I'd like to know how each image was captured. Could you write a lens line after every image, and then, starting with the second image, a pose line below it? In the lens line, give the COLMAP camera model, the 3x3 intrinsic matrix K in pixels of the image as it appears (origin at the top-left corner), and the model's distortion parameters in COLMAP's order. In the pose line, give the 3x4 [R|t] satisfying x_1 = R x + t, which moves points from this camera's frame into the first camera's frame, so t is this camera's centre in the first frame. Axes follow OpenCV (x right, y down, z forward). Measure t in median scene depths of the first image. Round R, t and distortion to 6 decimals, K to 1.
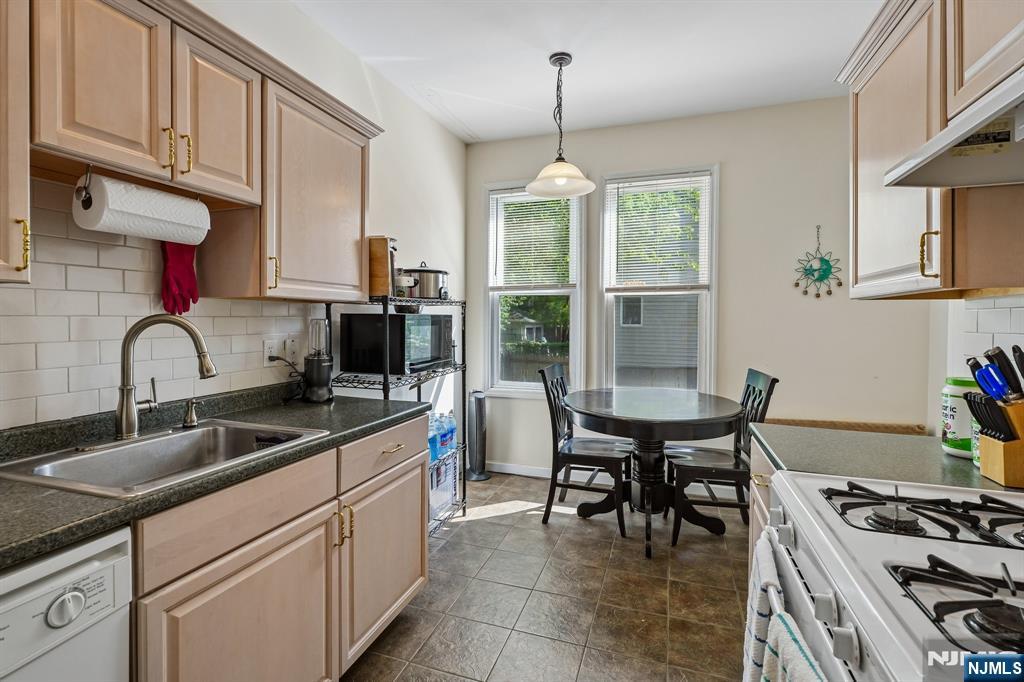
lens RADIAL K [[491.8, 0, 505.1], [0, 491.8, 322.8], [0, 0, 1]] dist [-0.001206, 0.000112]
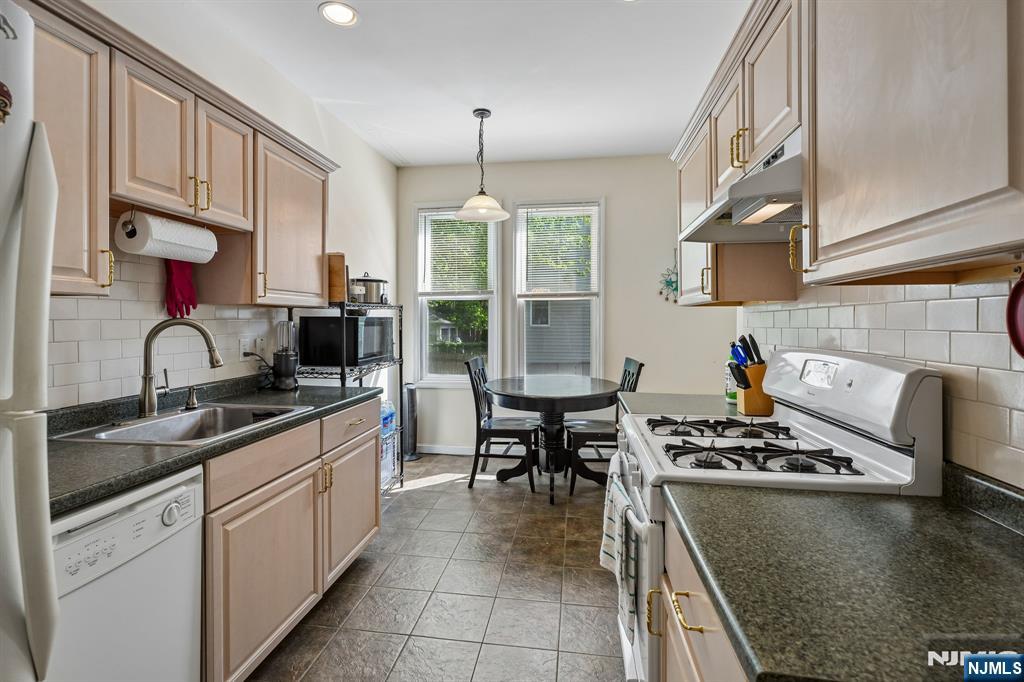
lens RADIAL K [[487.1, 0, 512.3], [0, 487.1, 319.1], [0, 0, 1]] dist [-0.000408, 0.000135]
pose [[0.981377, -0.004408, 0.192039, -0.048106], [0.006288, 0.999938, -0.009180, 0.001390], [-0.191987, 0.010216, 0.981344, -0.212825]]
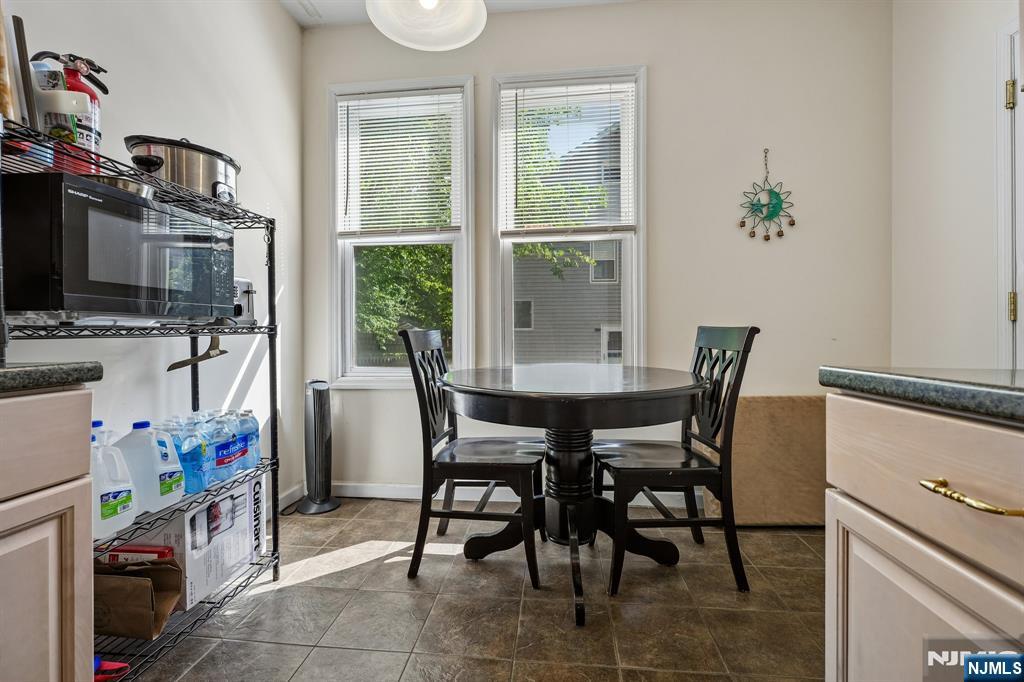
lens RADIAL K [[457.7, 0, 512.0], [0, 457.7, 341.0], [0, 0, 1]] dist [-0.001653, 0.000537]
pose [[0.971779, -0.010811, 0.235646, 0.071721], [0.011215, 0.999937, -0.000375, 0.112227], [-0.235627, 0.003008, 0.971839, 0.414405]]
